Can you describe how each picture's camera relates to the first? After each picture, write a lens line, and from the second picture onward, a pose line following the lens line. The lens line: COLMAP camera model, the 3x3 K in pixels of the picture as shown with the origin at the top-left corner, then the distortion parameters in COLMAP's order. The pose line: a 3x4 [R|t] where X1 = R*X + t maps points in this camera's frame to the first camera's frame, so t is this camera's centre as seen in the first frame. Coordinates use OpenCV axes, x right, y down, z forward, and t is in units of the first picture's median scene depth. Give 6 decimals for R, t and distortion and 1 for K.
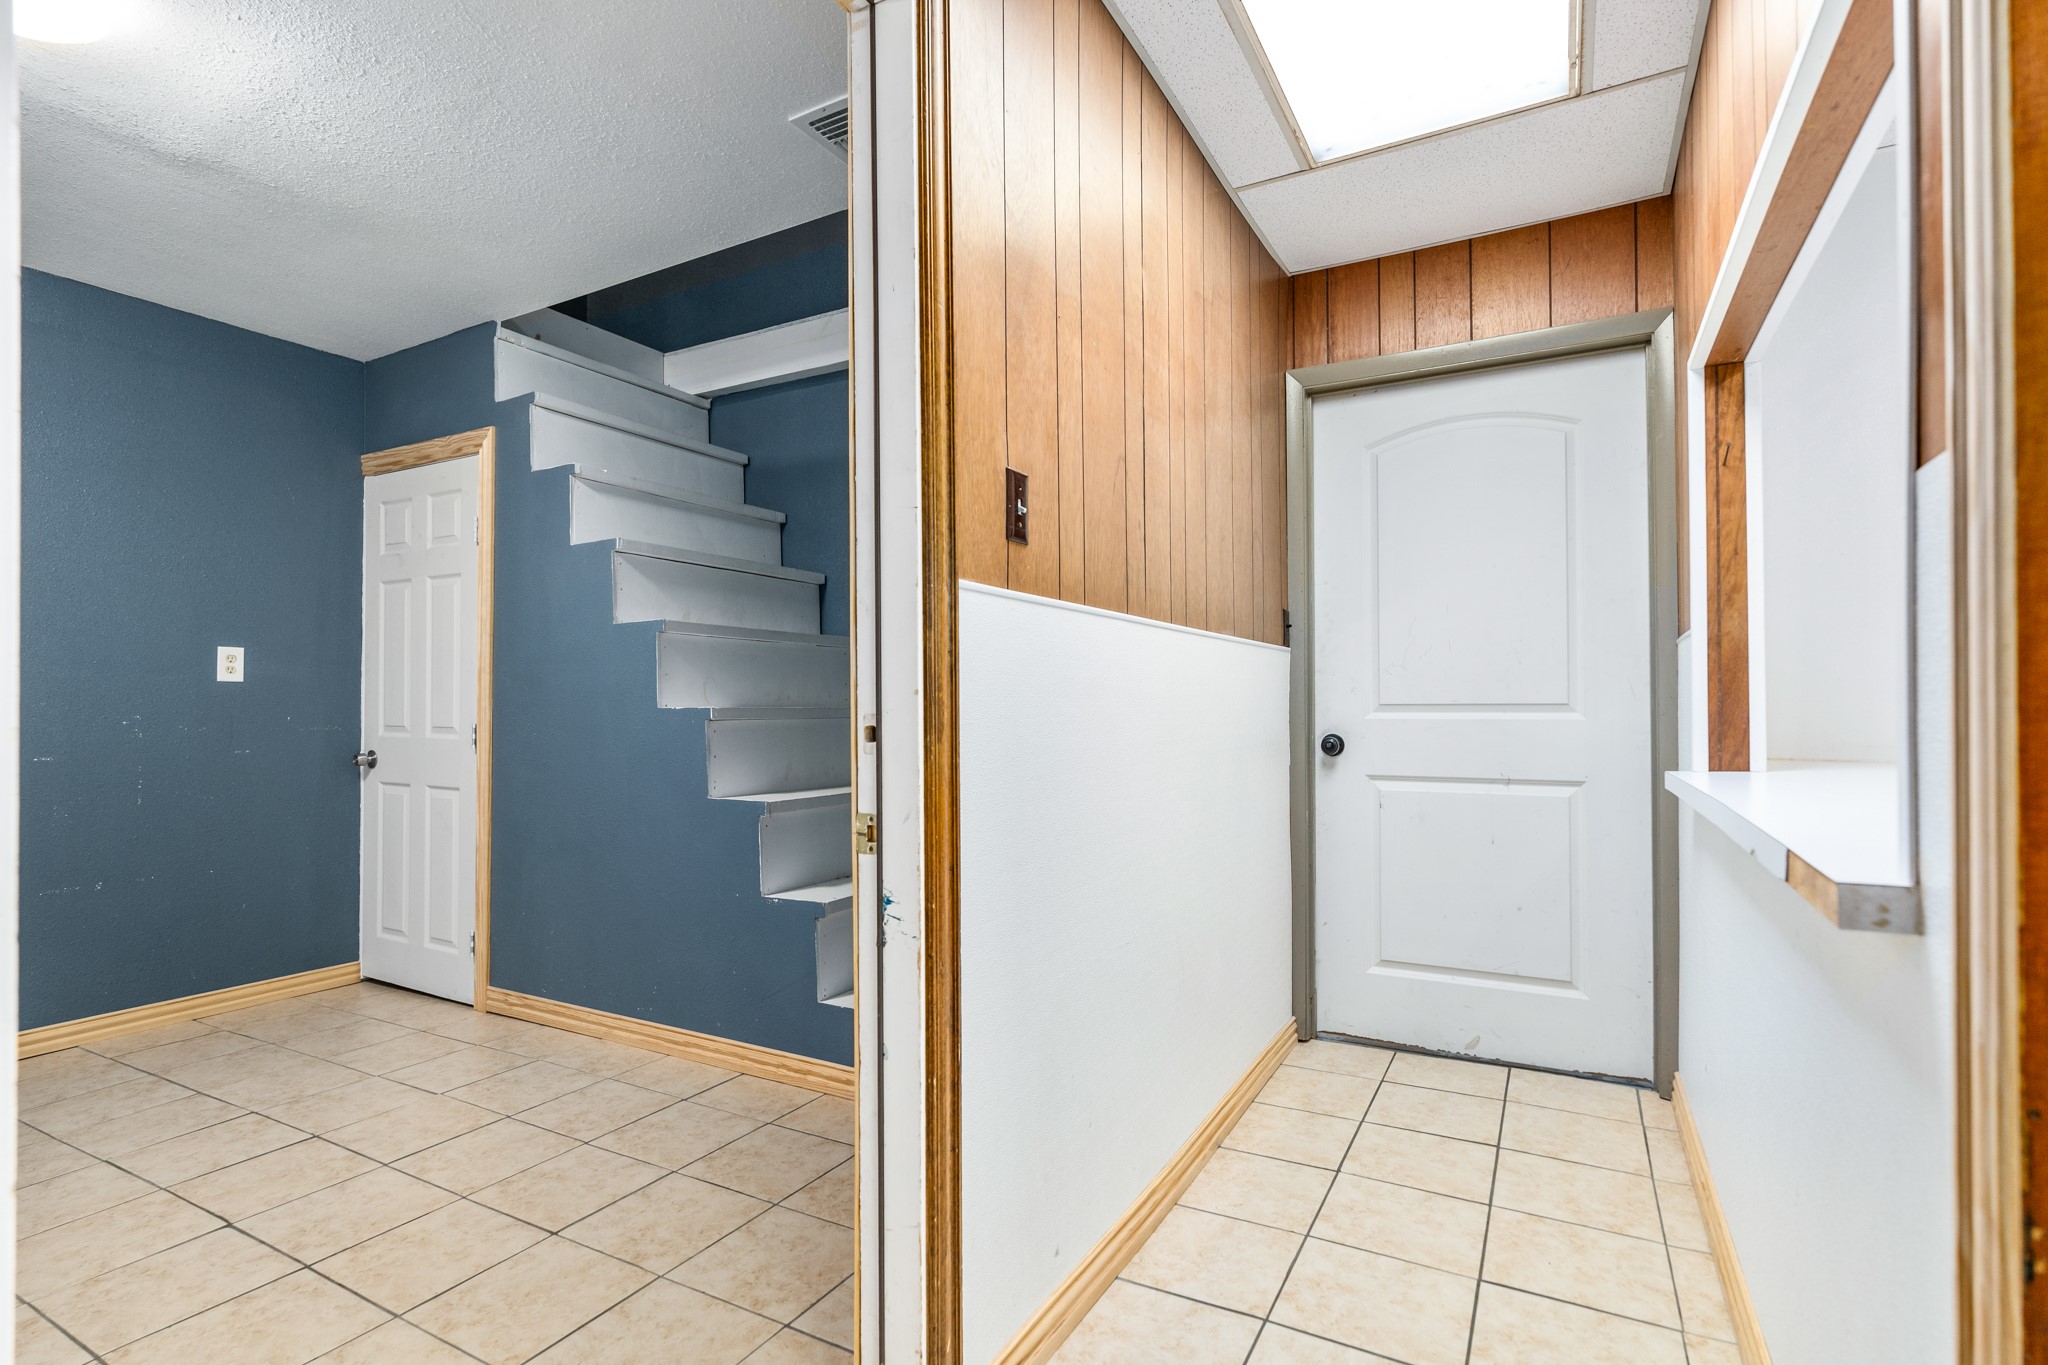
lens RADIAL K [[997.7, 0, 985.6], [0, 997.7, 687.2], [0, 0, 1]] dist [0.001237, 0.000048]
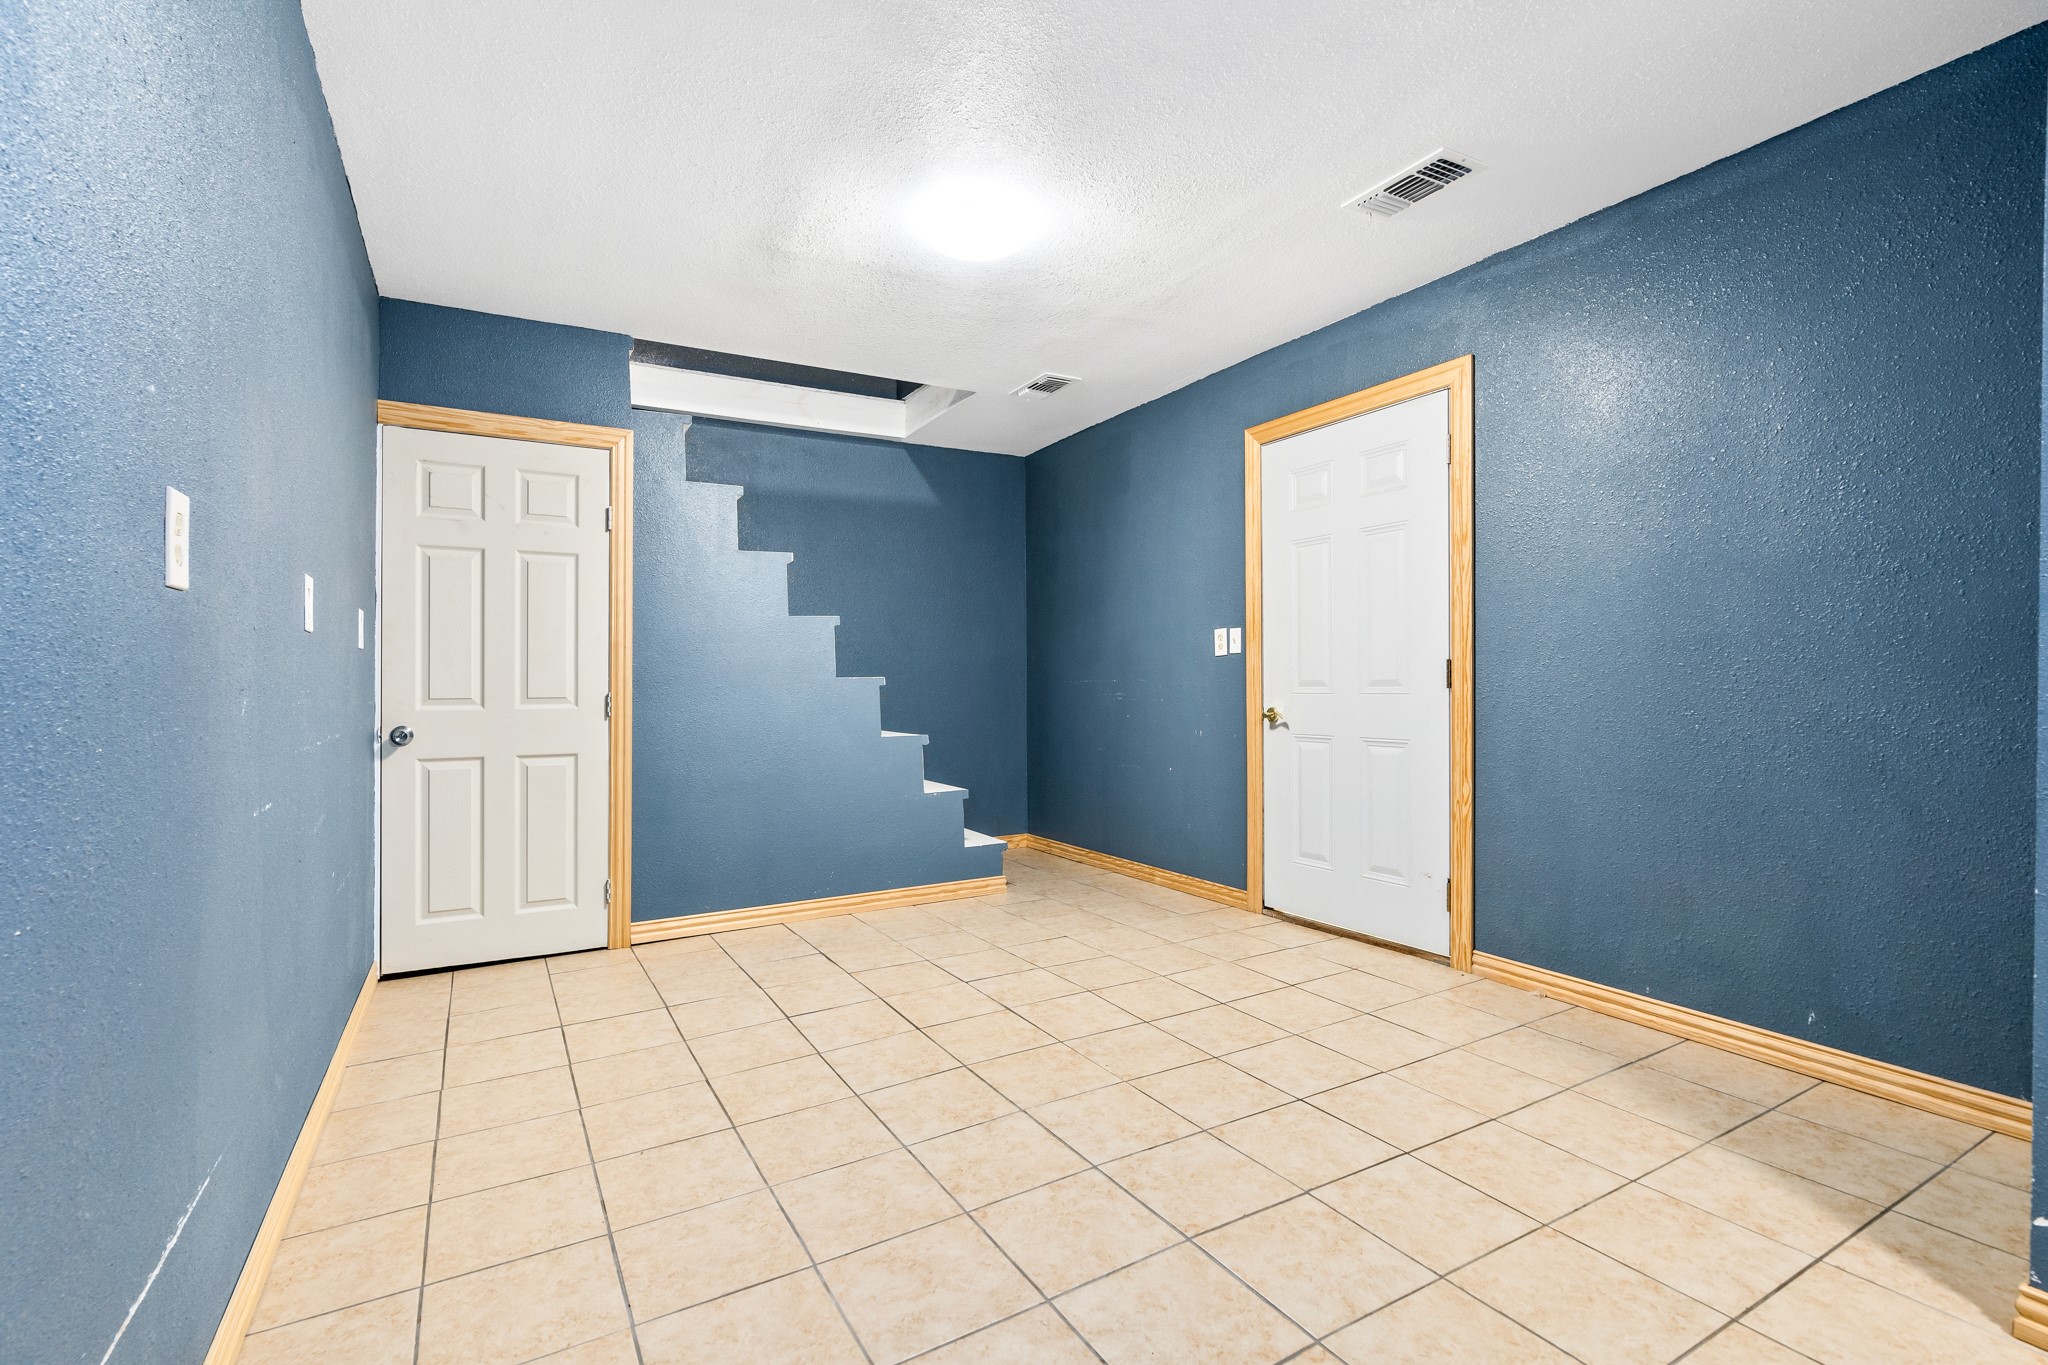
lens RADIAL K [[932.2, 0, 1015.8], [0, 932.2, 691.2], [0, 0, 1]] dist [-0.003435, -0.000486]
pose [[0.501327, -0.007006, 0.865229, -1.168736], [-0.002564, 0.999951, 0.009582, 0.023362], [-0.865254, -0.007022, 0.501284, 0.089765]]
